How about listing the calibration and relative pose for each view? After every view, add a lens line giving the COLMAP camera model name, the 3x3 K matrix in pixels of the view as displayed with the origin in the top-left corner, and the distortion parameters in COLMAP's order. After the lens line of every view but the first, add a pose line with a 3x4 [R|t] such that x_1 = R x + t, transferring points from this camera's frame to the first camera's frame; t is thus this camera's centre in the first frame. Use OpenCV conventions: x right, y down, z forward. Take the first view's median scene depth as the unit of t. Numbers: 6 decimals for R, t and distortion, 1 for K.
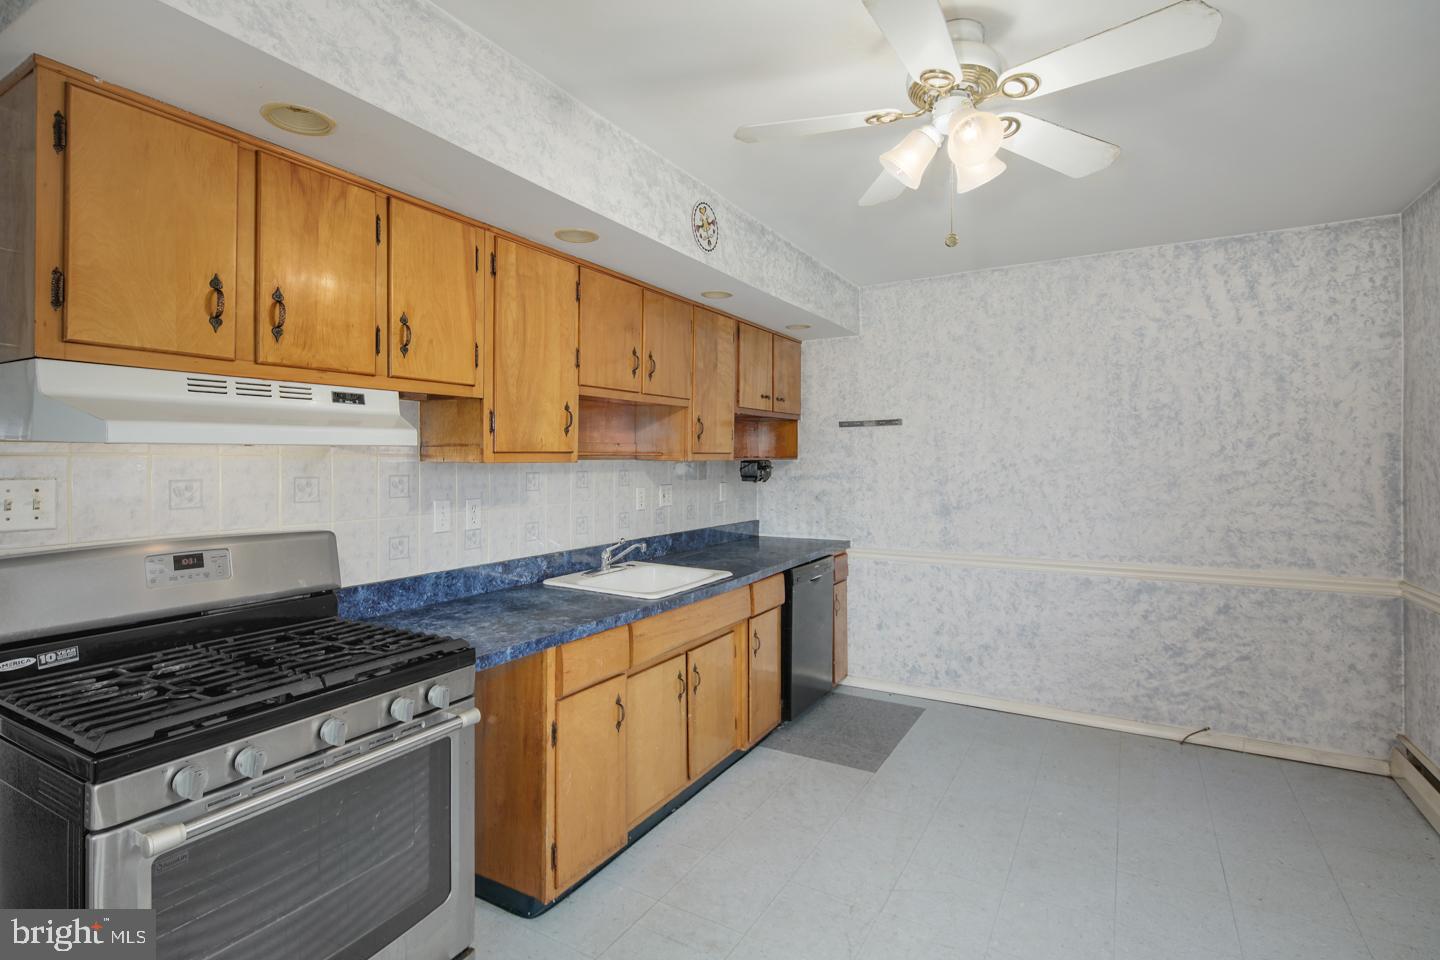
lens RADIAL K [[701.8, 0, 705.4], [0, 701.8, 456.2], [0, 0, 1]] dist [0.001895, -0.000081]
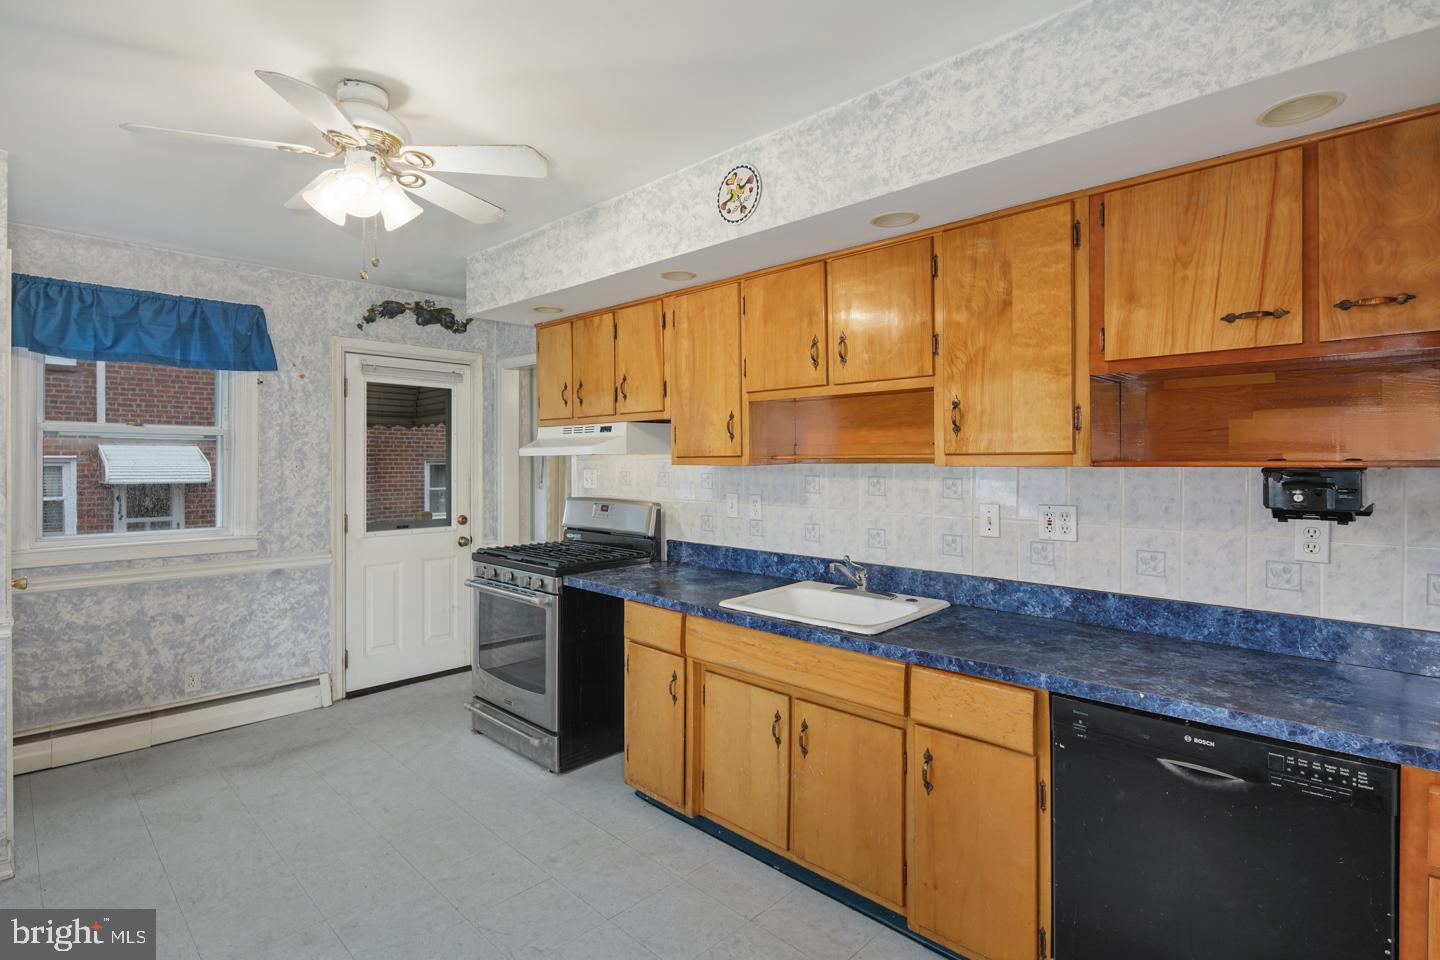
lens RADIAL K [[701.8, 0, 678.6], [0, 701.8, 461.1], [0, 0, 1]] dist [0.001895, -0.000081]
pose [[-0.260456, -0.000466, -0.965486, 0.870781], [0.001987, 0.999998, -0.001019, 0.003159], [0.965484, -0.002184, -0.260455, 1.175013]]
